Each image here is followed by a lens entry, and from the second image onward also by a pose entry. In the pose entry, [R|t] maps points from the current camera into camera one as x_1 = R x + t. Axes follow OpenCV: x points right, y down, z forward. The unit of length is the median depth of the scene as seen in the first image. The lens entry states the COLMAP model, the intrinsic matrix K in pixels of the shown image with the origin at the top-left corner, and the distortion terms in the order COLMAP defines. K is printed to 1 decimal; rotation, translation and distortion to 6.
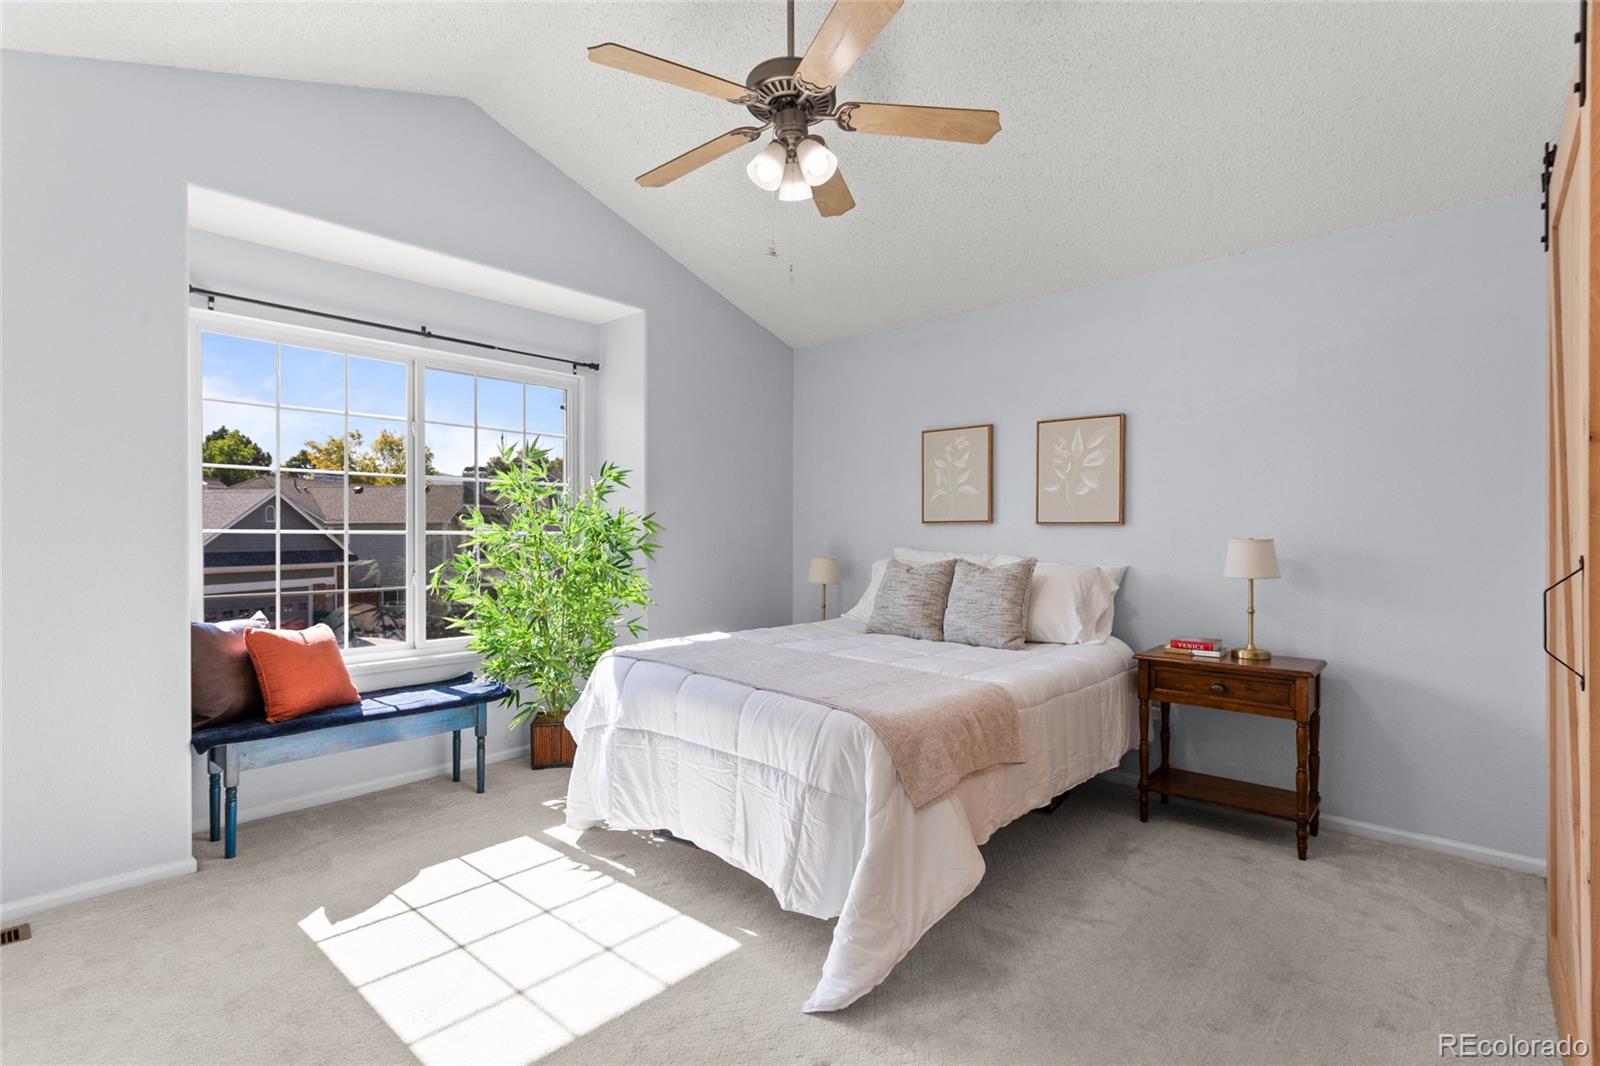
lens RADIAL K [[758.8, 0, 791.2], [0, 758.8, 535.3], [0, 0, 1]] dist [0.003081, 0.003190]
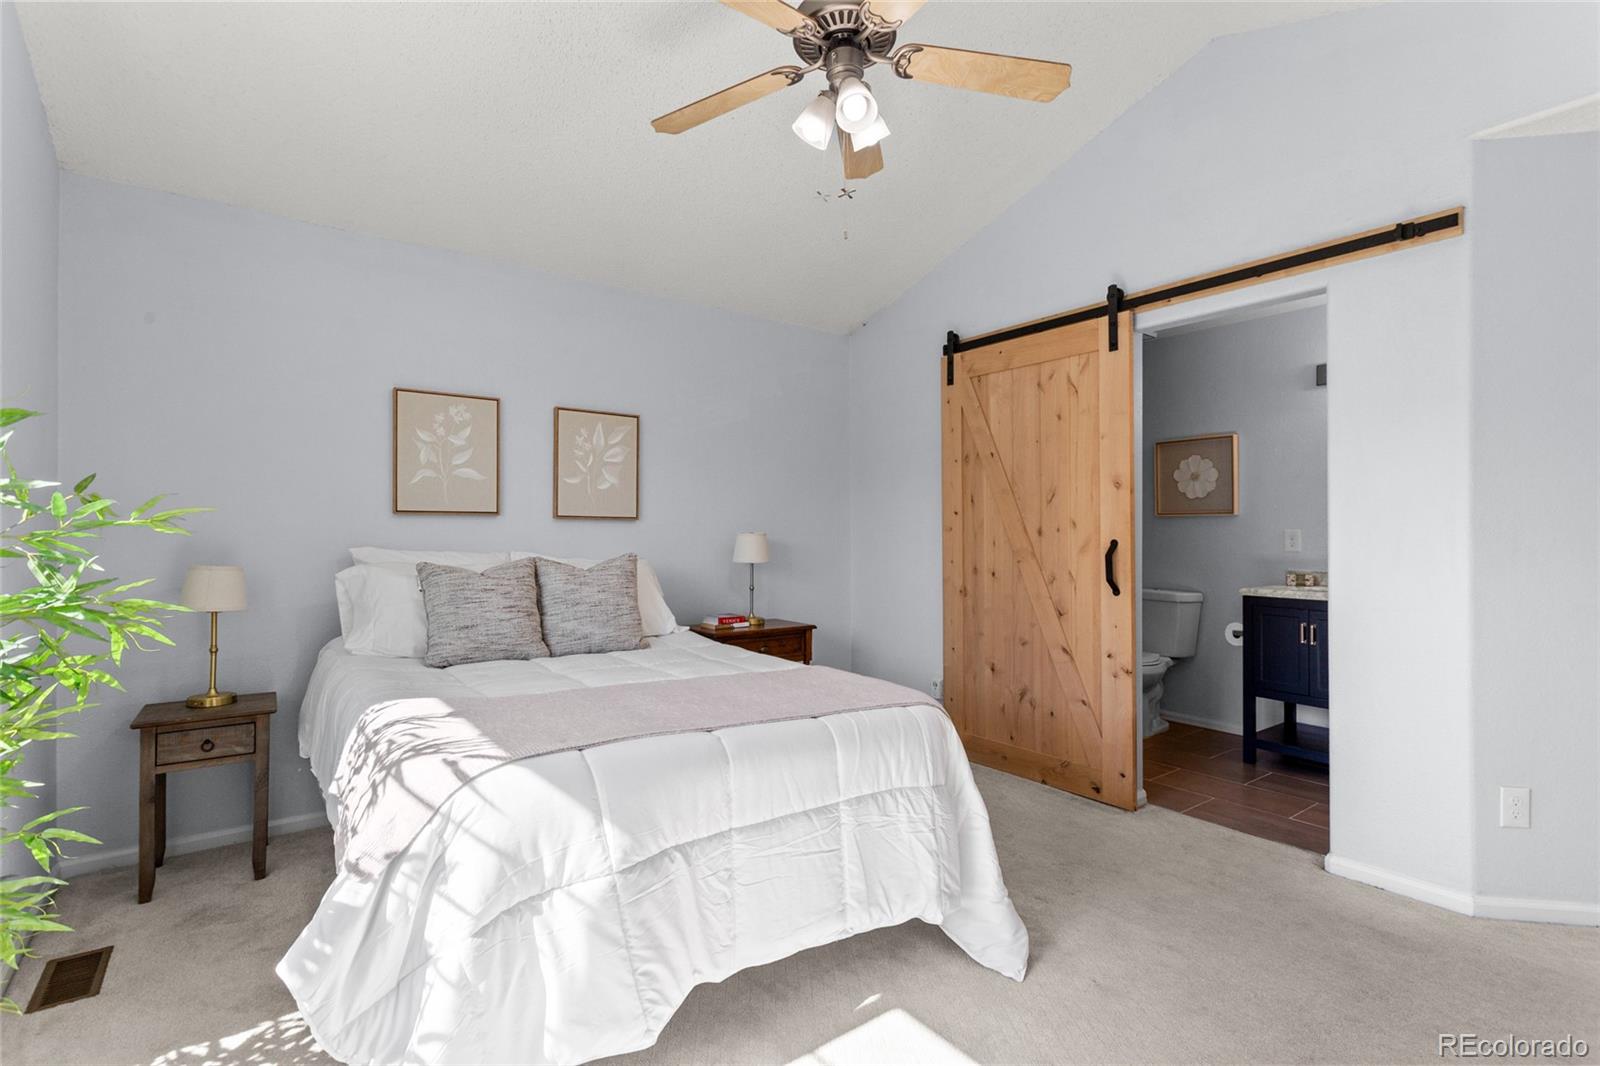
lens RADIAL K [[758.8, 0, 792.5], [0, 758.8, 524.2], [0, 0, 1]] dist [0.003081, 0.003190]
pose [[0.203534, 0.010632, 0.979010, -0.551106], [-0.001554, 0.999943, -0.010536, 0.002533], [-0.979067, 0.000623, 0.203539, 0.556662]]
